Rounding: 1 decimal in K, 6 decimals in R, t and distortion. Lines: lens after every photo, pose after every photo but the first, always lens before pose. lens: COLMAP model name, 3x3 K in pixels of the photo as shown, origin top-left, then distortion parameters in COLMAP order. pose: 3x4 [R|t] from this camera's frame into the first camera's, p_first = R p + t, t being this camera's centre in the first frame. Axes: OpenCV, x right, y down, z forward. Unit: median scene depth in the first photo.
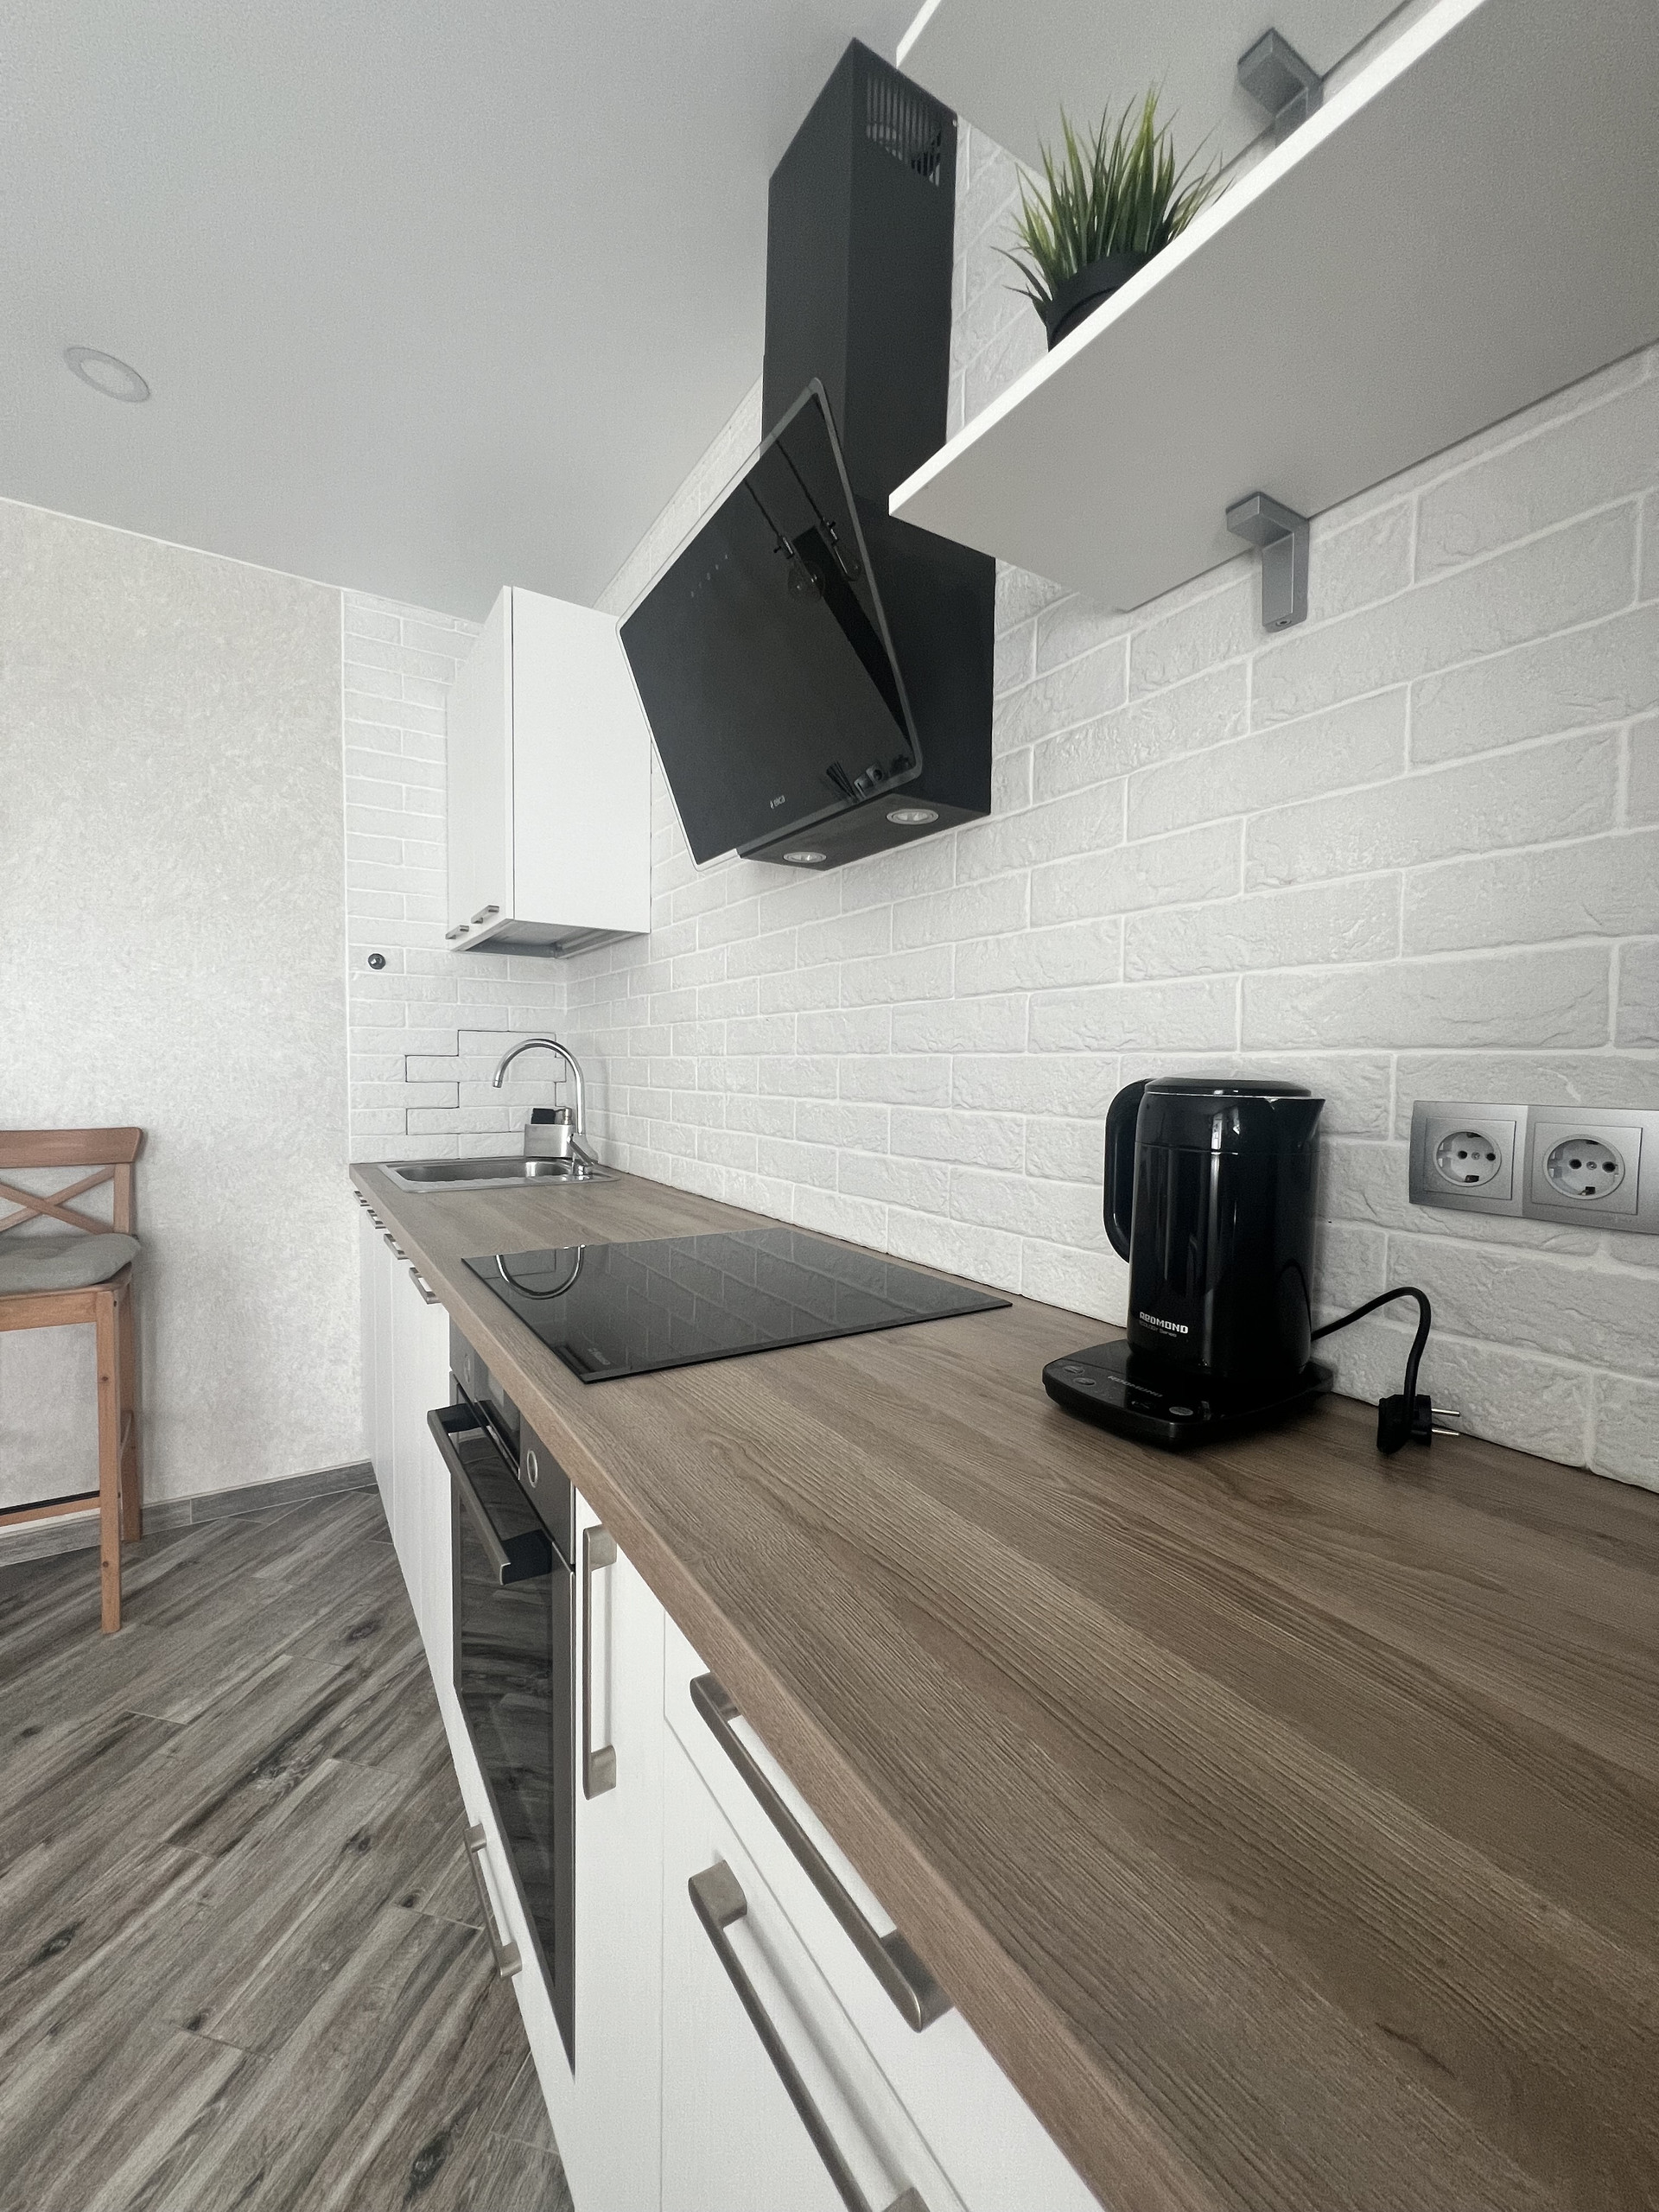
lens RADIAL K [[880.9, 0, 828.1], [0, 880.9, 1108.9], [0, 0, 1]] dist [-0.002272, 0.000495]
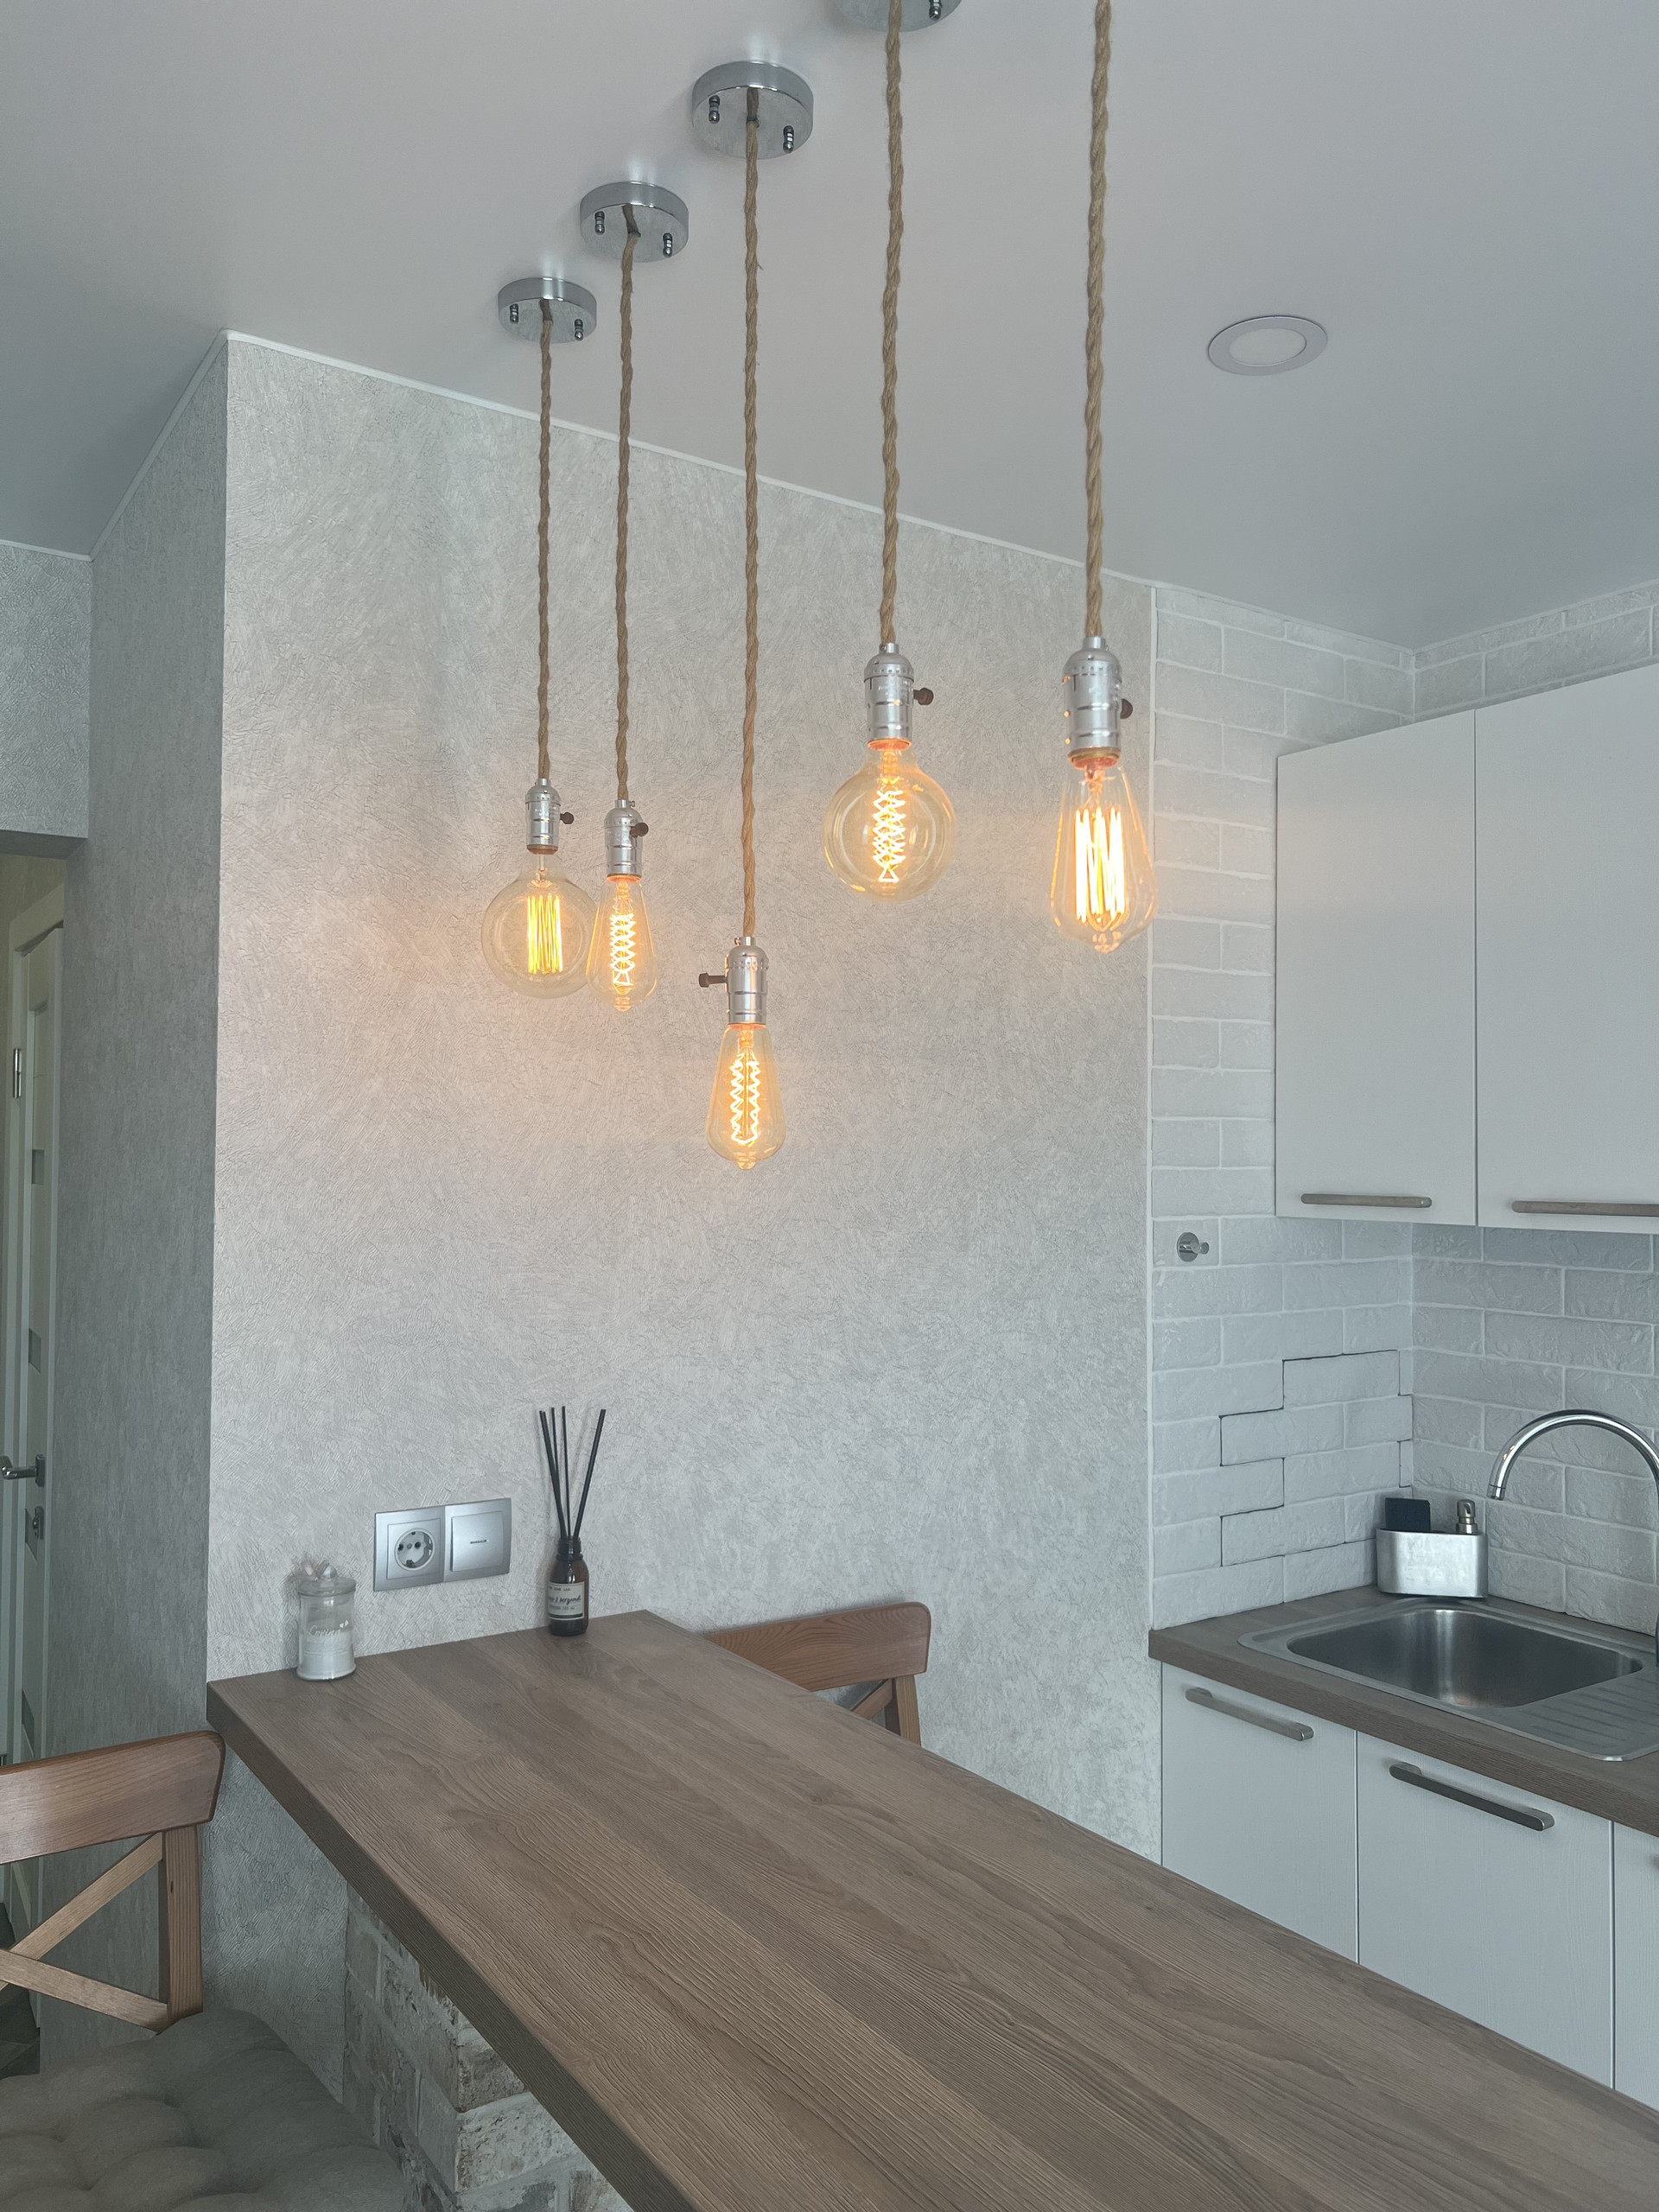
lens RADIAL K [[1652.3, 0, 829.5], [0, 1652.3, 1106.0], [0, 0, 1]] dist [0.092288, -0.175004]
pose [[0.999793, -0.005991, 0.019420, -1.254472], [0.007408, 0.997251, -0.073727, -0.300287], [-0.018925, 0.073855, 0.997089, -0.034572]]
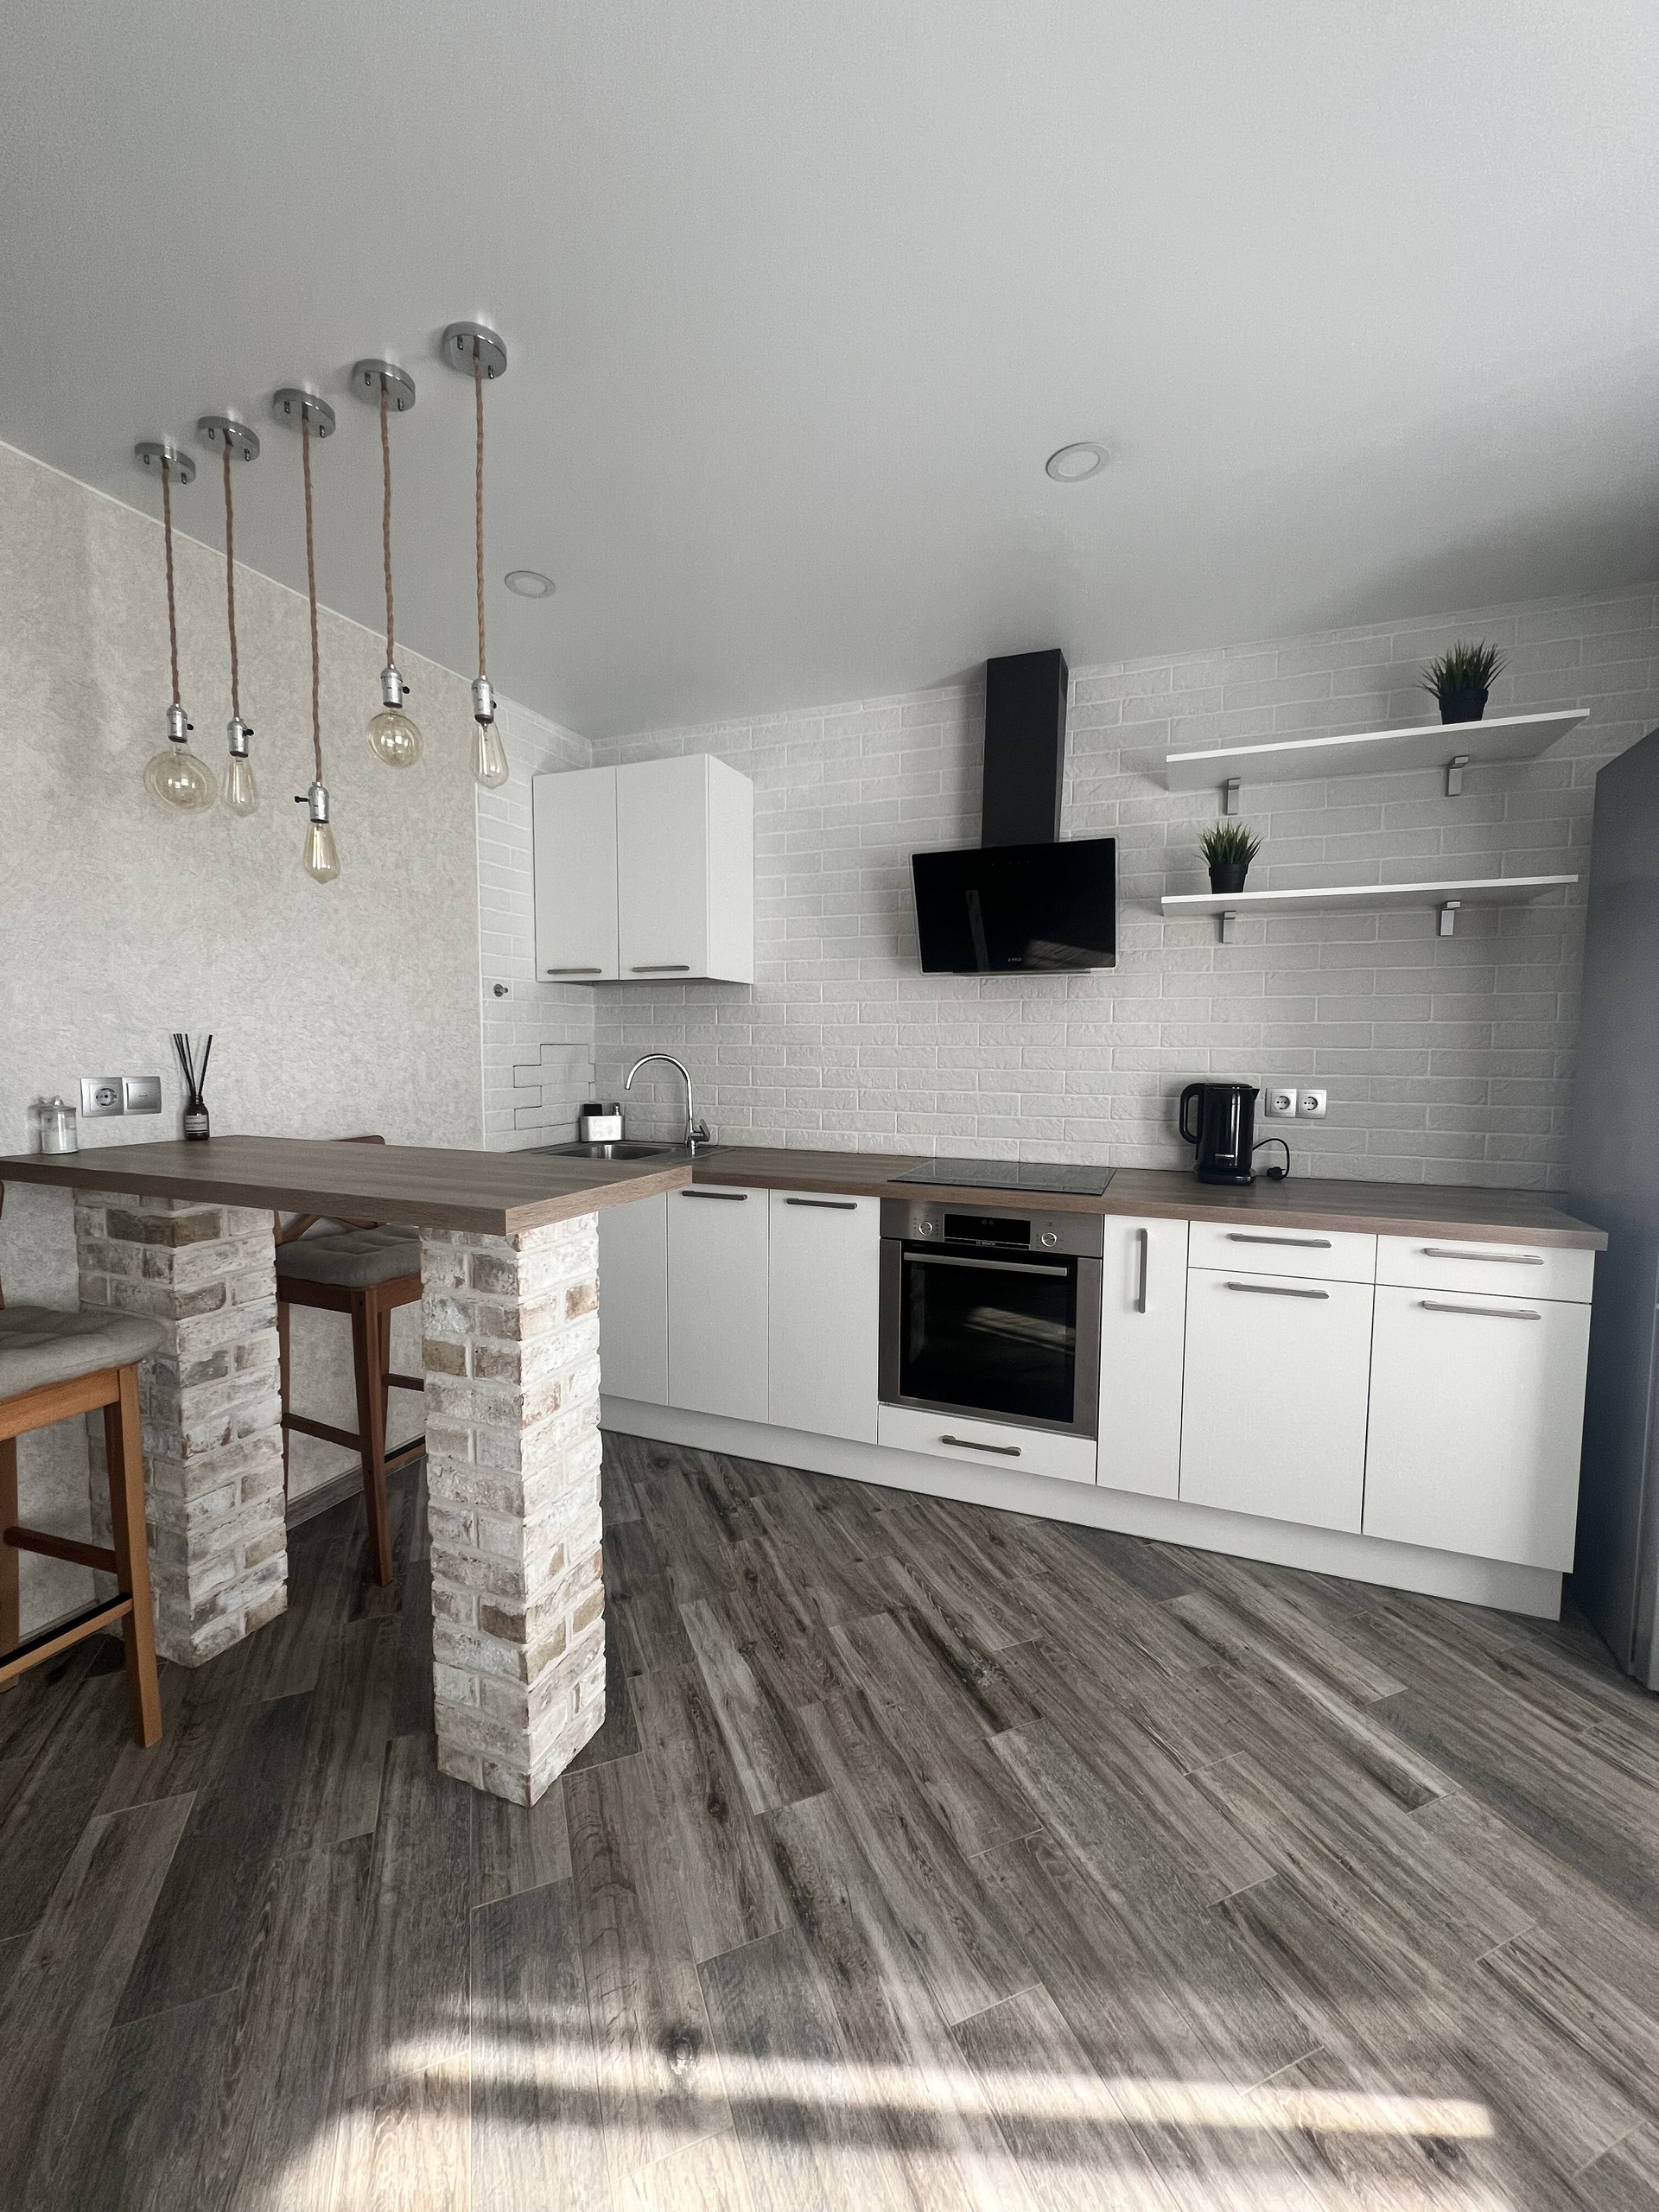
lens RADIAL K [[880.9, 0, 828.1], [0, 880.9, 1108.9], [0, 0, 1]] dist [-0.002272, 0.000495]
pose [[0.817628, -0.050850, 0.573497, -1.415914], [0.032429, 0.998578, 0.042306, -0.065779], [-0.574833, -0.015993, 0.818115, -0.453802]]
